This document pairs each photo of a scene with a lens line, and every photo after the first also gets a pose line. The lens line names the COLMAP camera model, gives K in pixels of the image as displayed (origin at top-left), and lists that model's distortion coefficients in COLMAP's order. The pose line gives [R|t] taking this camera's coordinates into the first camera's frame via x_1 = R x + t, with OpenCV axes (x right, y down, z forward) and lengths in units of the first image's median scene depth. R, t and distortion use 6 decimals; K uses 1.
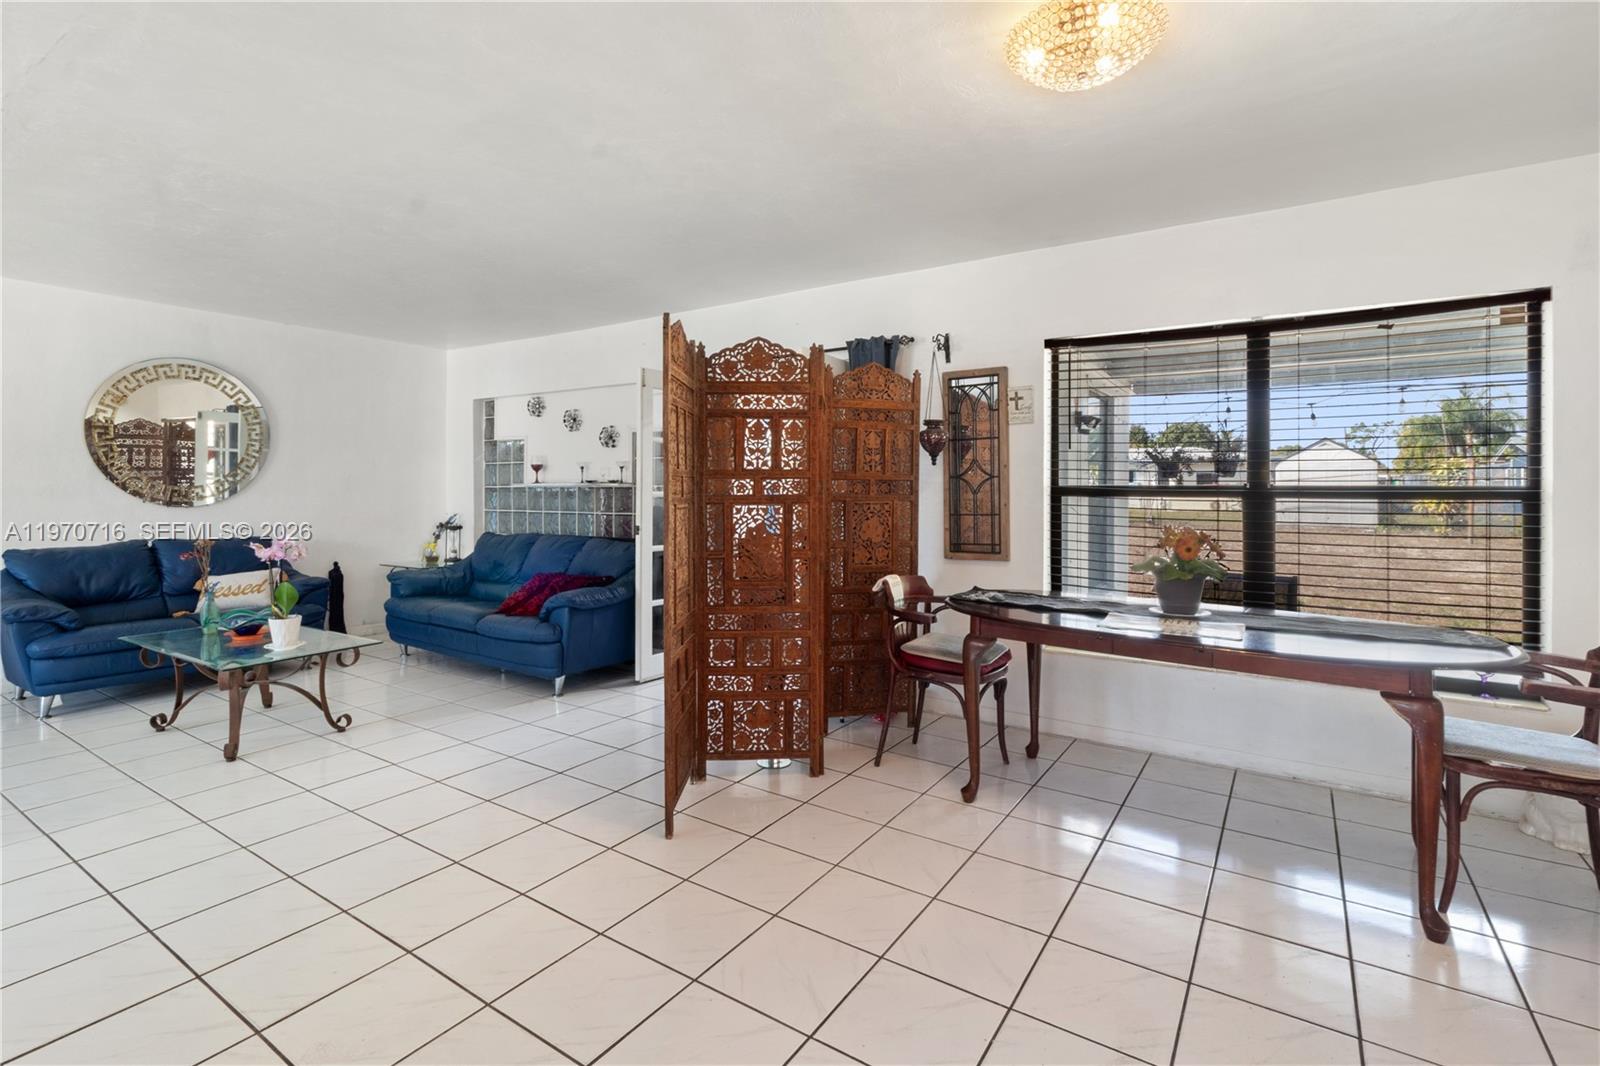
lens RADIAL K [[752.6, 0, 800.1], [0, 752.6, 511.1], [0, 0, 1]] dist [-0.000621, 0.006006]
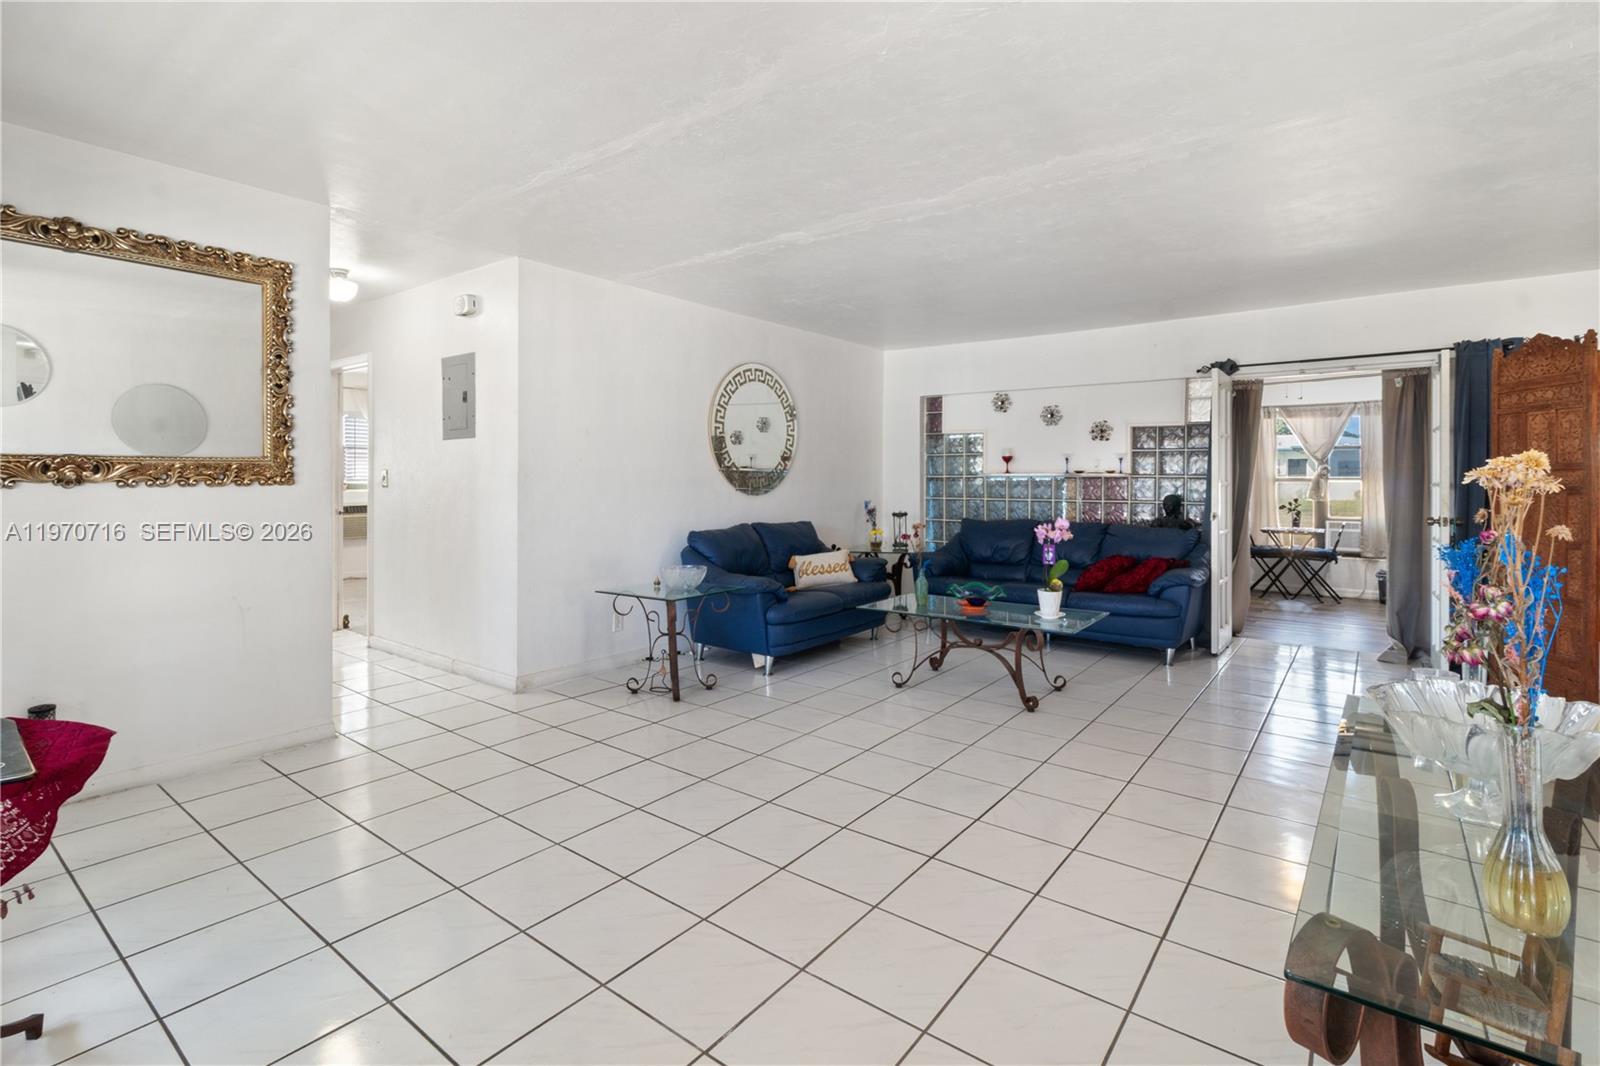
lens RADIAL K [[752.4, 0, 803.2], [0, 752.4, 483.6], [0, 0, 1]] dist [0.002265, 0.000028]
pose [[0.998129, 0.000549, -0.061136, -0.546009], [-0.001962, 0.999732, -0.023064, 0.003229], [0.061106, 0.023141, 0.997863, -0.095475]]
